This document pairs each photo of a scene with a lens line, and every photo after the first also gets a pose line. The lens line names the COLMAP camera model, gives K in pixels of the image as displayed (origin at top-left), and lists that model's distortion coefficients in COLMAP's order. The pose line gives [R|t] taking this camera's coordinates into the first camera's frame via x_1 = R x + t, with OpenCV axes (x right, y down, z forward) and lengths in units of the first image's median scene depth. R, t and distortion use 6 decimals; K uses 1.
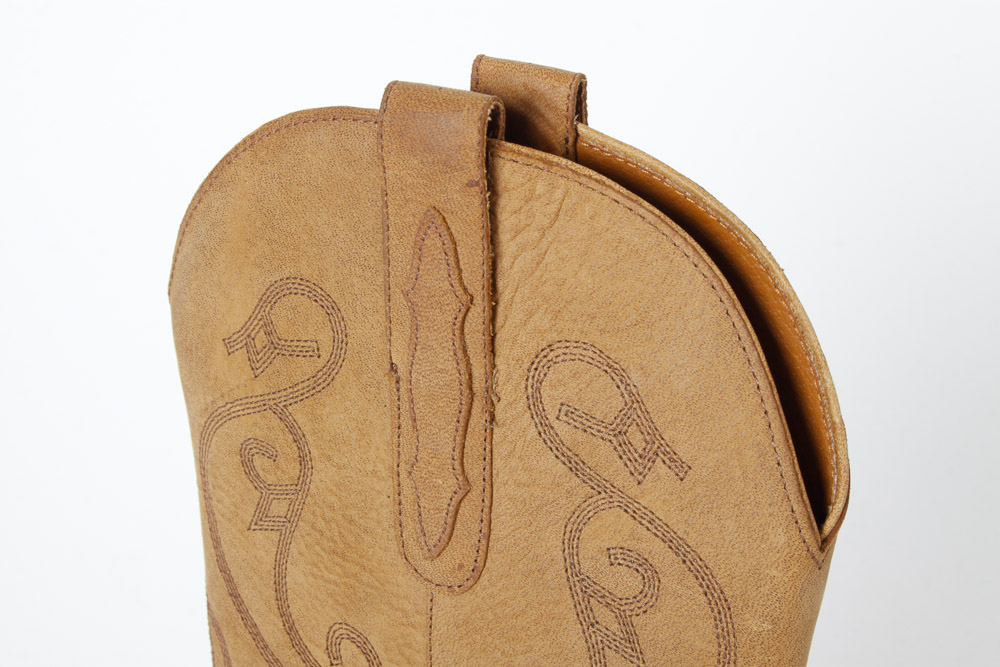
lens RADIAL K [[2474.9, 0, 500.1], [0, 2474.9, 333.3], [0, 0, 1]] dist [0.129840, 0.000000]
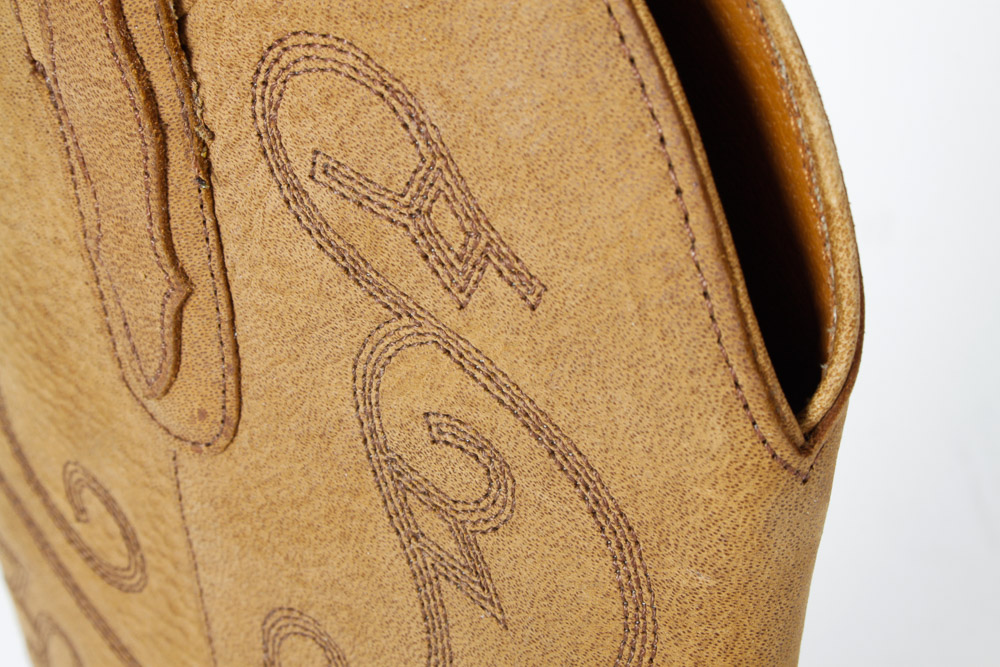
lens RADIAL K [[2323.3, 0, 497.9], [0, 2323.3, 337.3], [0, 0, 1]] dist [0.087351, 0.000000]
pose [[0.986160, 0.013441, -0.165252, 0.143208], [0.025616, 0.972389, 0.231957, -0.045230], [0.163807, -0.232980, 0.958586, 0.533926]]
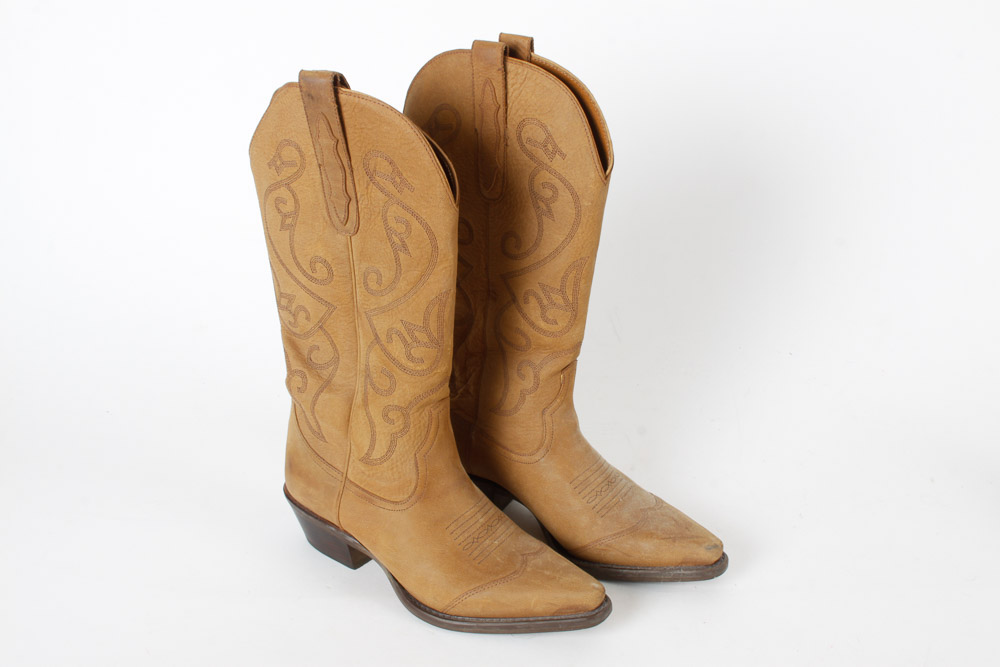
lens RADIAL K [[1410.3, 0, 498.5], [0, 1410.3, 335.3], [0, 0, 1]] dist [-0.042666, 0.000000]
pose [[0.999840, -0.013140, -0.012146, 0.005637], [0.013782, 0.998426, 0.054374, 0.188188], [0.011412, -0.054532, 0.998447, -0.887622]]
